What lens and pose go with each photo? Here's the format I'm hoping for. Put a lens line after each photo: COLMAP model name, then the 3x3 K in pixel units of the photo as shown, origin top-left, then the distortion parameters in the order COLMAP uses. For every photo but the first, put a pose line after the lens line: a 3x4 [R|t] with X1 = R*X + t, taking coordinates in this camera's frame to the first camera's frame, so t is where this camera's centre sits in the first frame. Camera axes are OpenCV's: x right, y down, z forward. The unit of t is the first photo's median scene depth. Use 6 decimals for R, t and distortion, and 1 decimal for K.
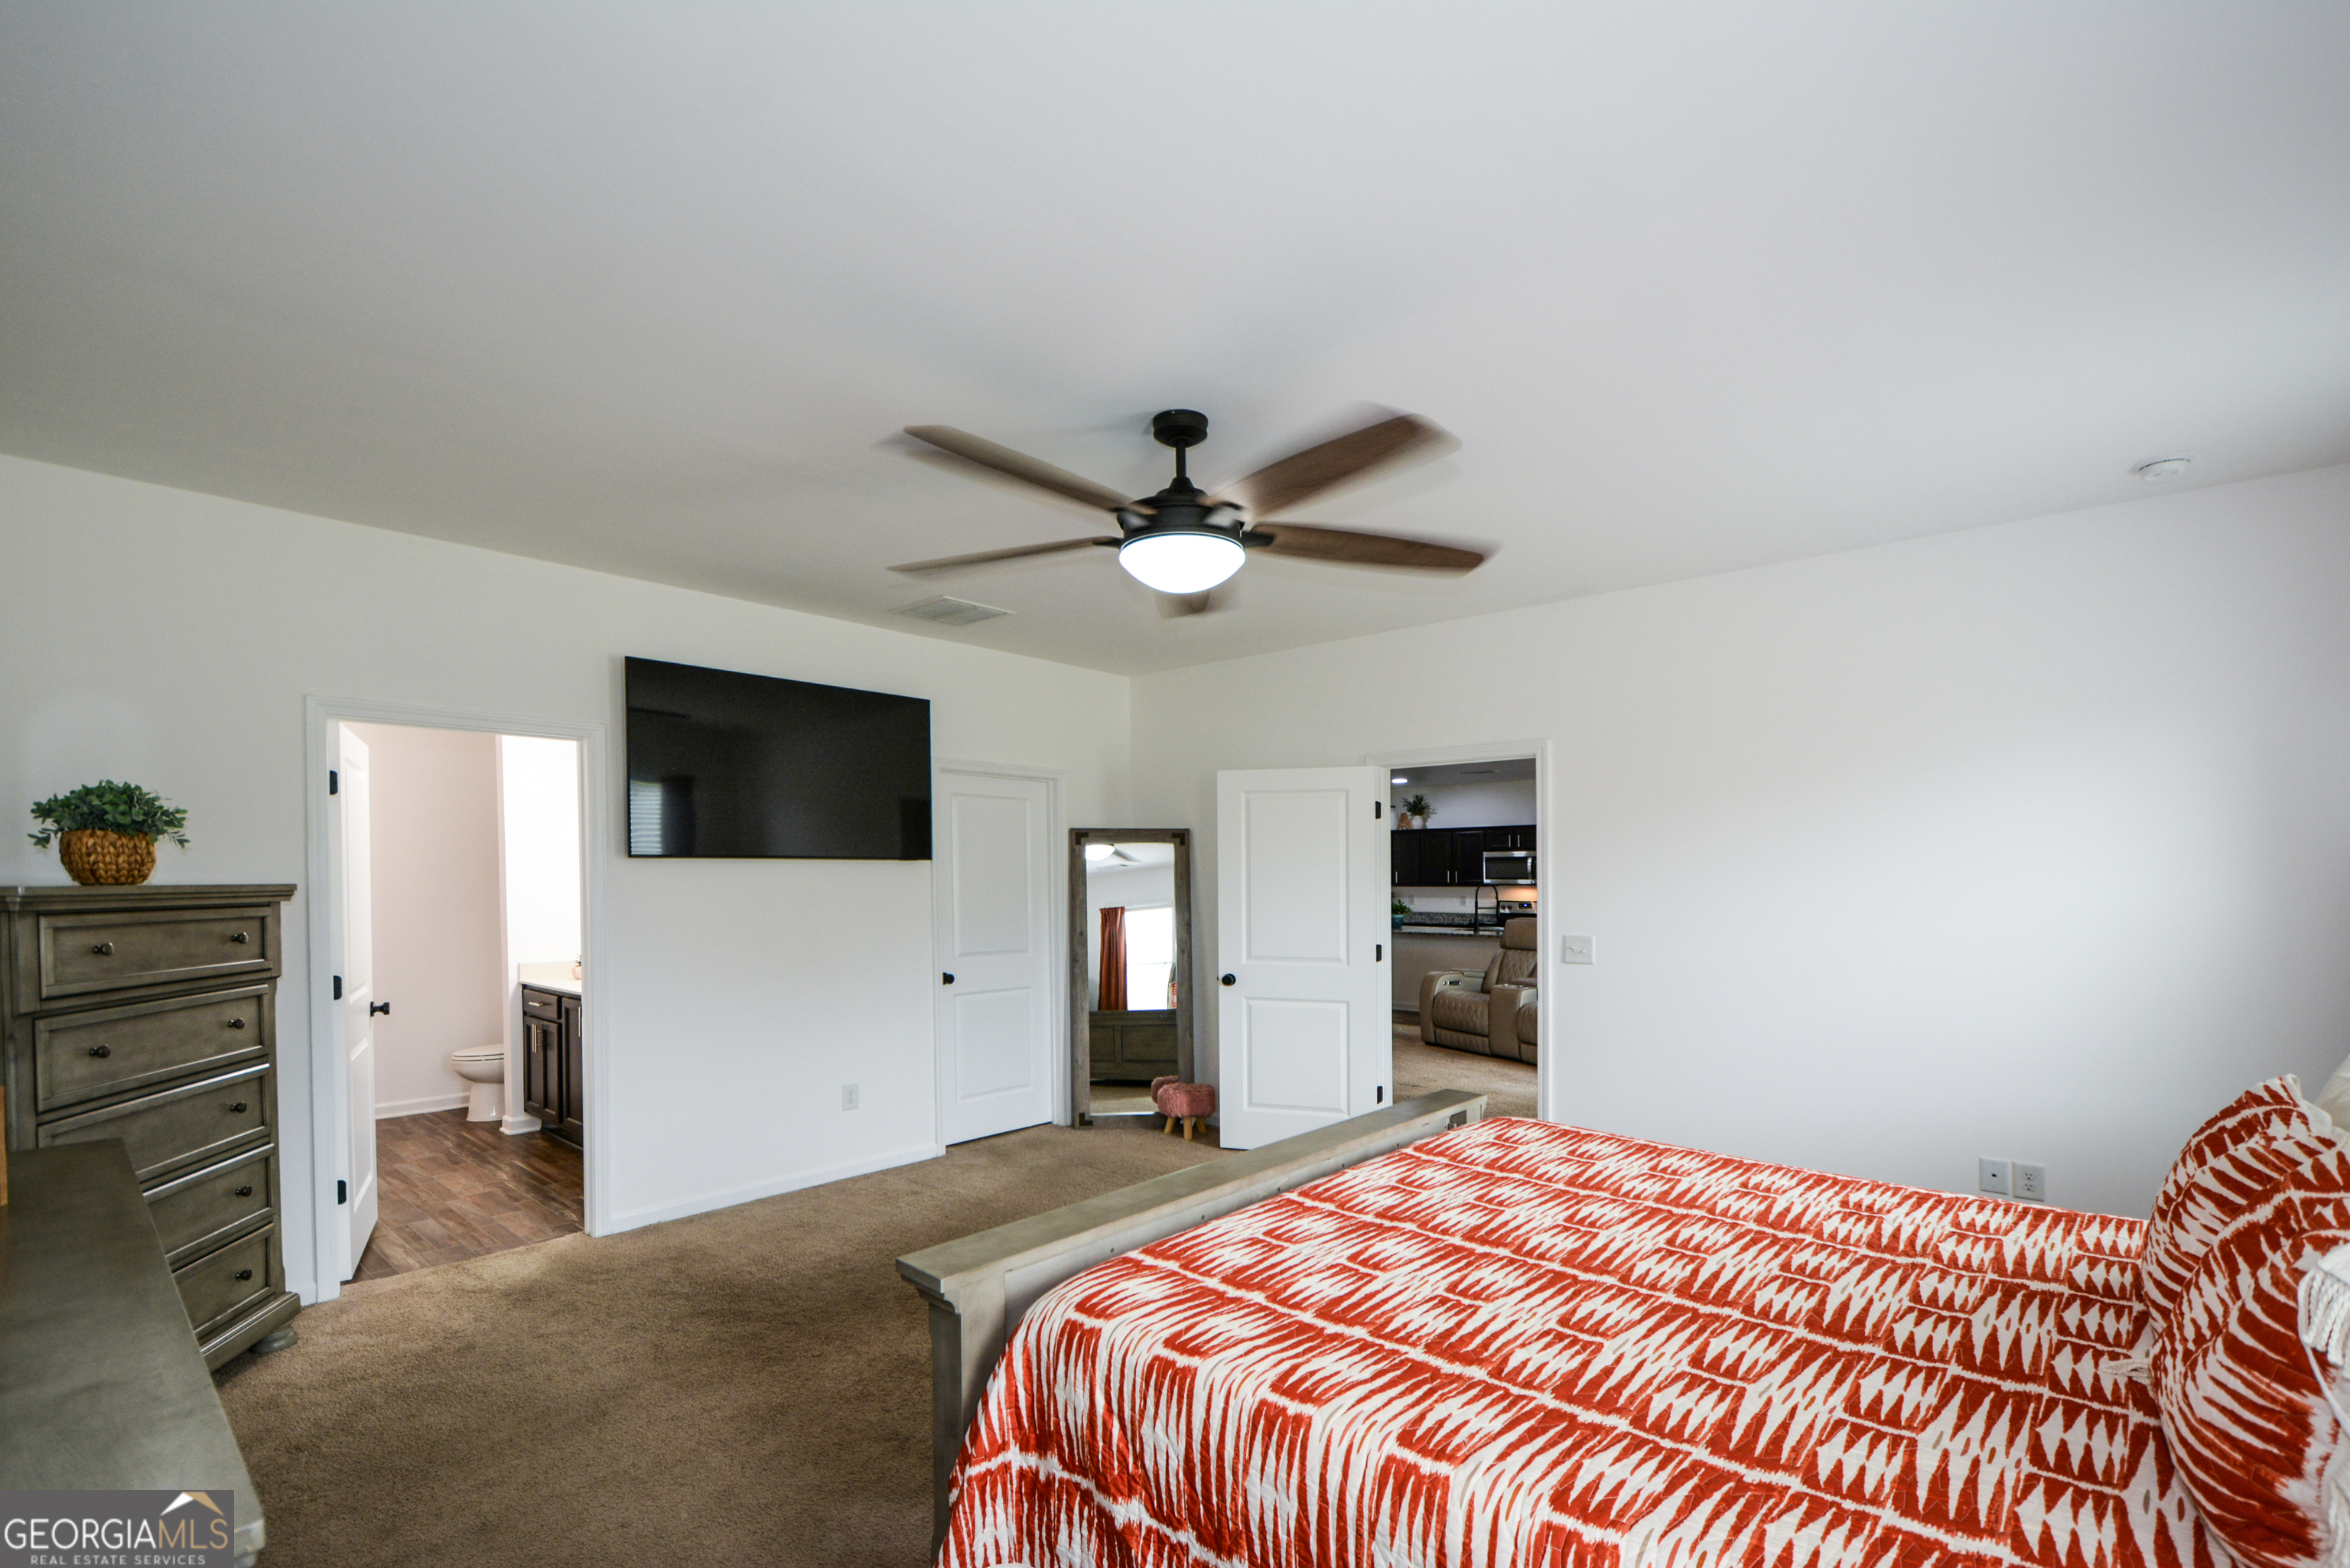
lens RADIAL K [[956.9, 0, 1171.2], [0, 956.9, 884.3], [0, 0, 1]] dist [-0.014444, -0.000173]
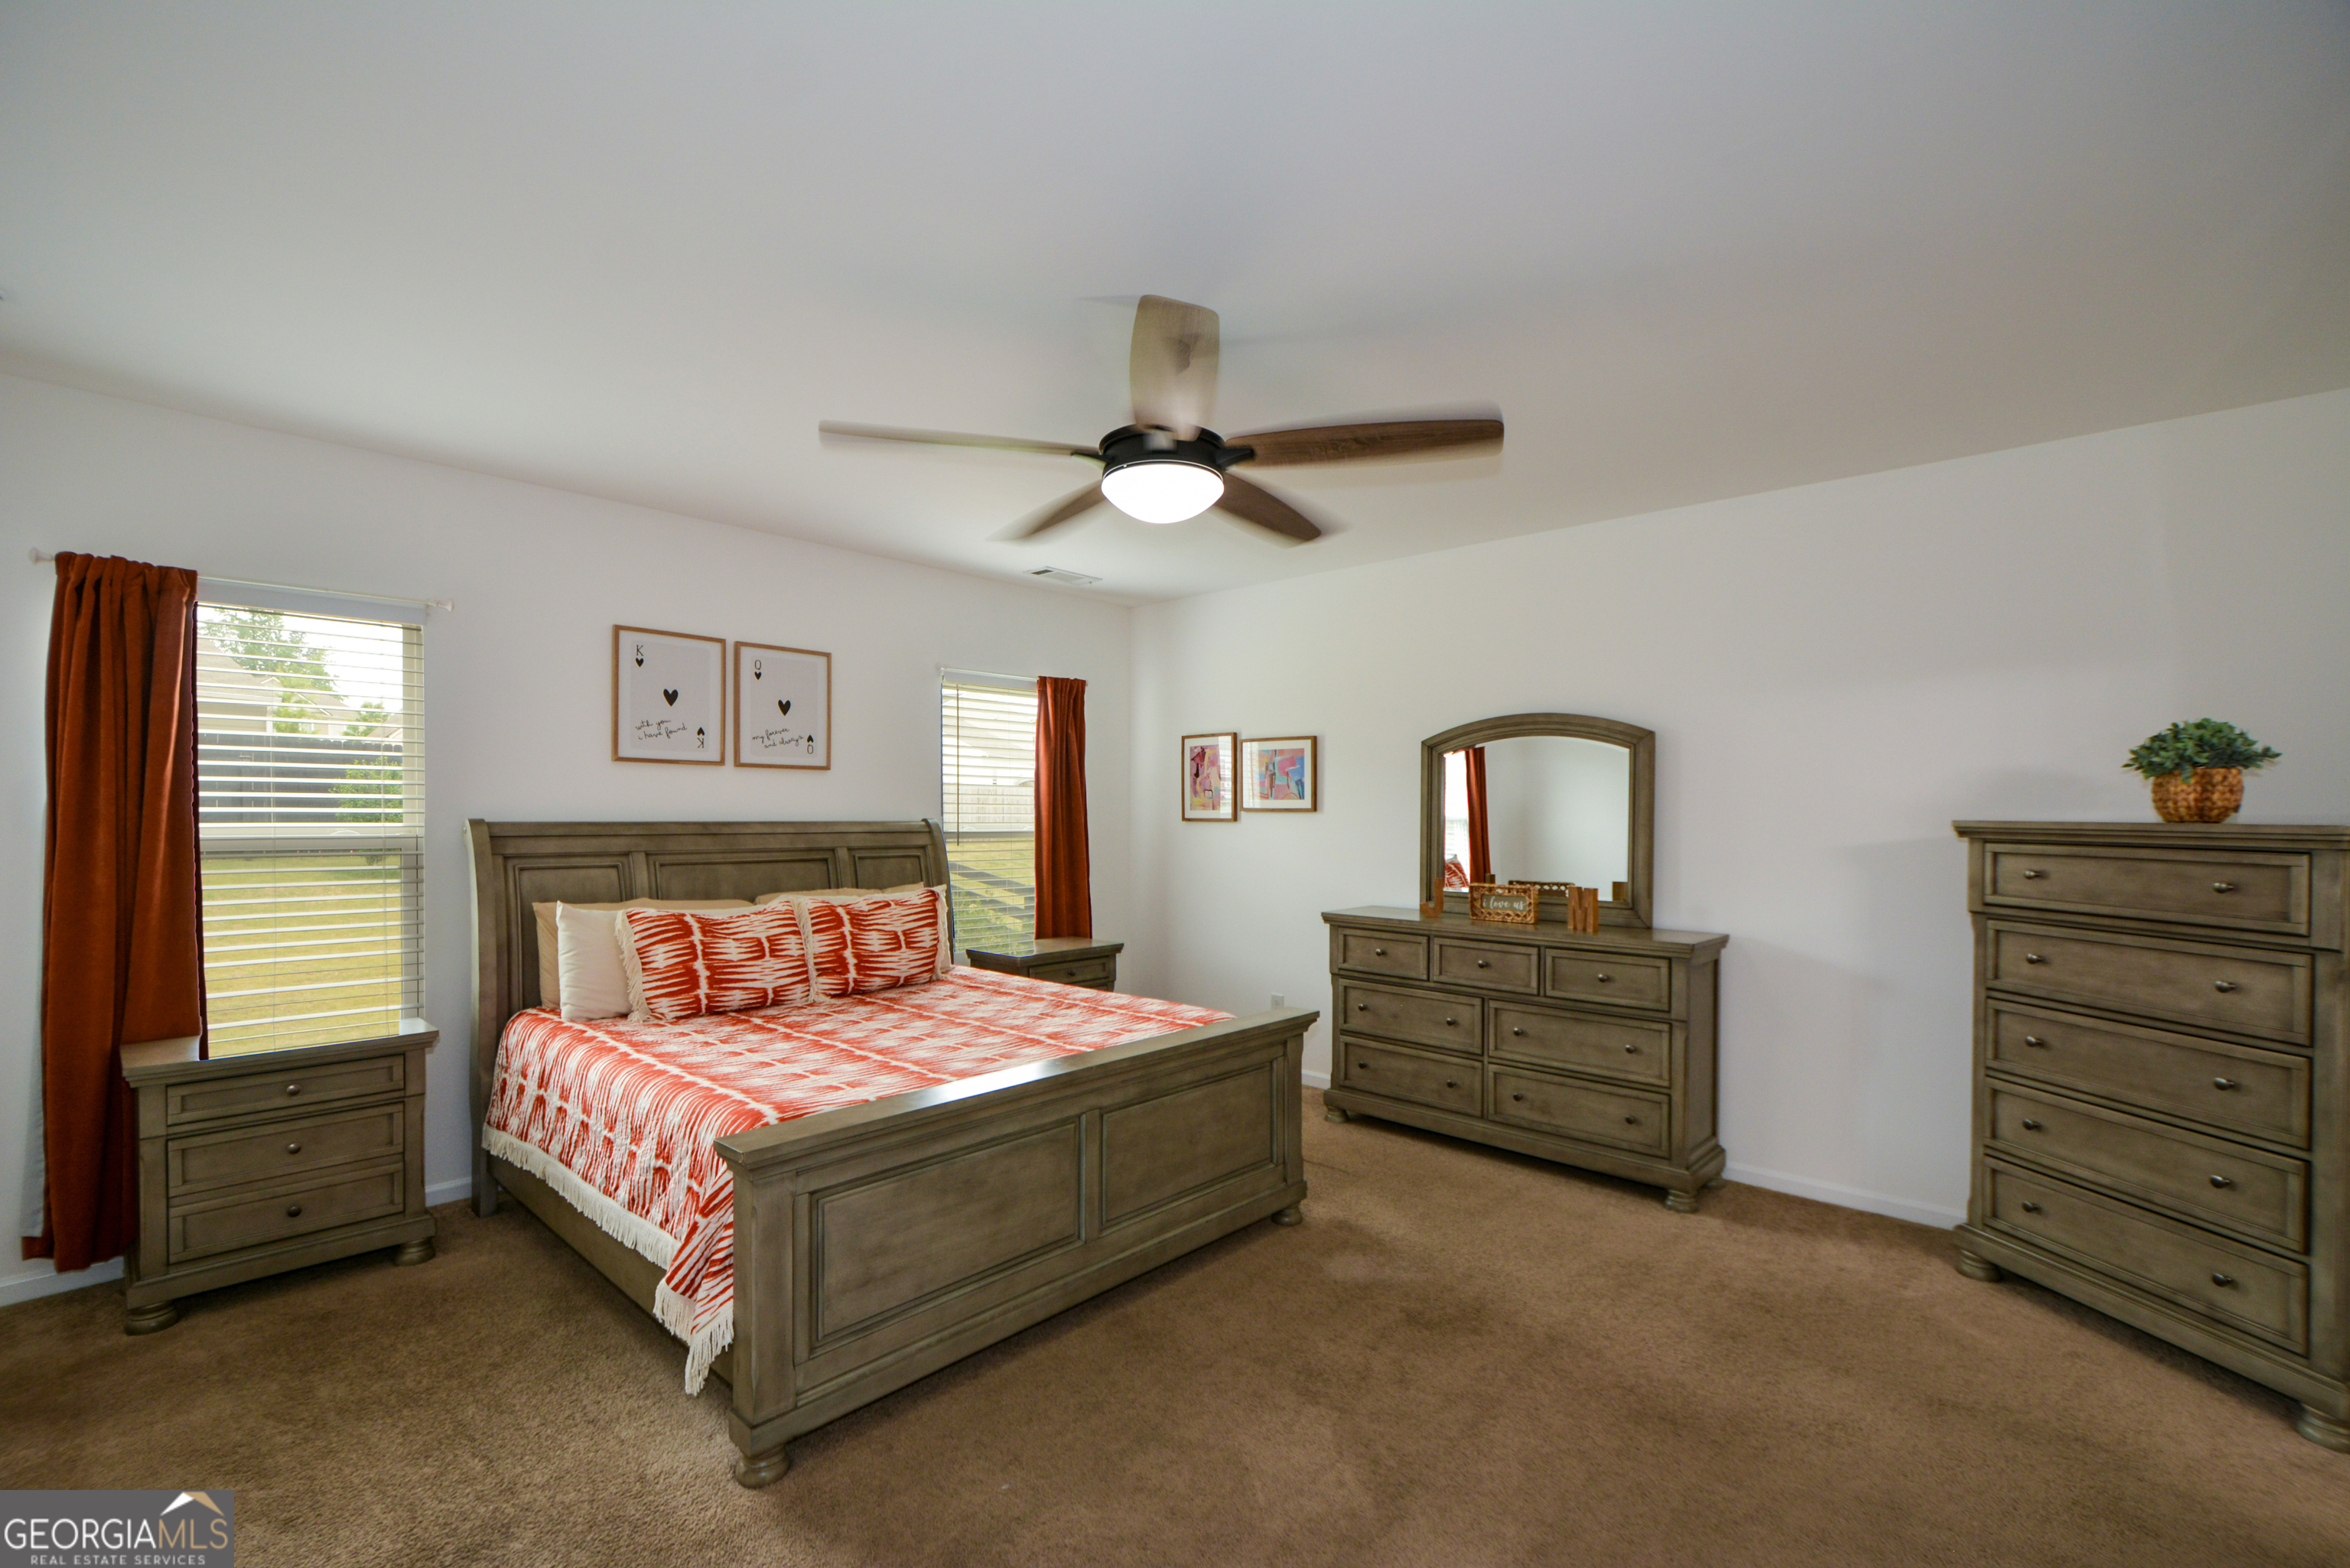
lens RADIAL K [[1040.6, 0, 1182.5], [0, 1040.6, 828.7], [0, 0, 1]] dist [0.007535, -0.000609]
pose [[-0.999442, -0.002861, -0.033274, -0.000393], [-0.003762, 0.999627, 0.027043, -0.018967], [0.033185, 0.027153, -0.999080, 2.101323]]
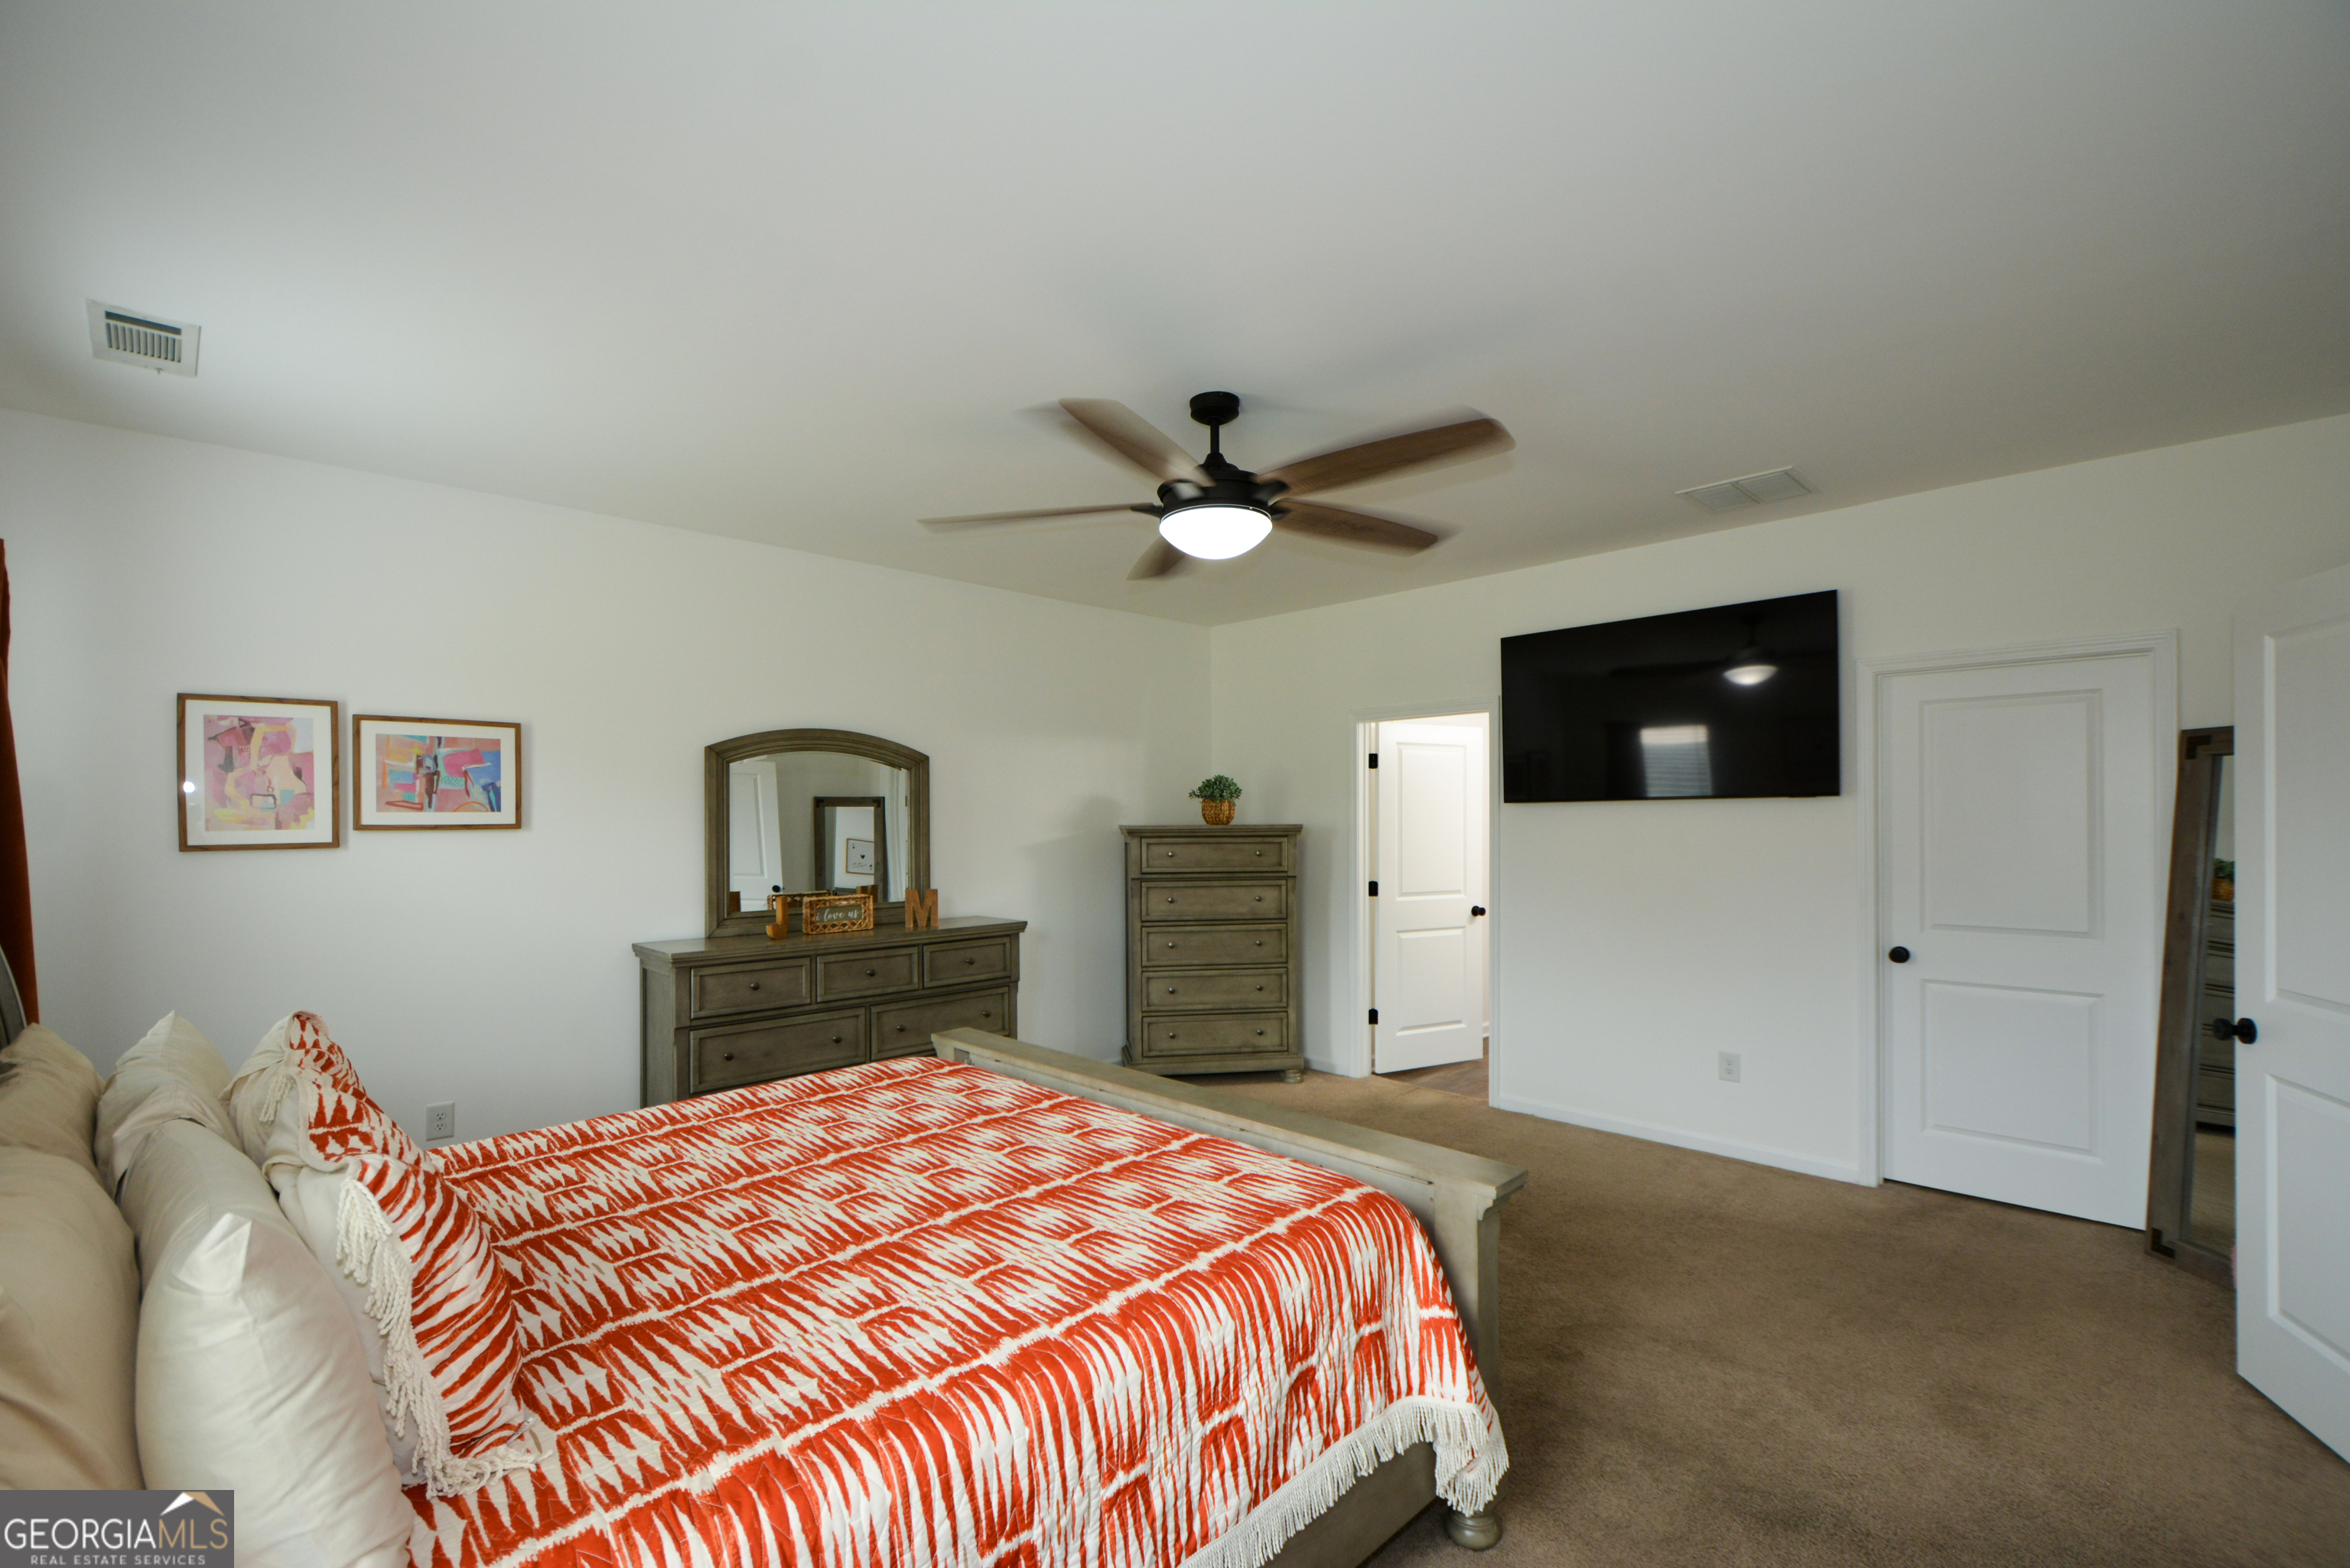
lens RADIAL K [[1040.6, 0, 1182.5], [0, 1040.6, 828.7], [0, 0, 1]] dist [0.007535, -0.000609]
pose [[-0.006285, 0.009142, -0.999938, 1.207266], [-0.000734, 0.999958, 0.009146, -0.012003], [0.999980, 0.000791, -0.006278, 0.950825]]
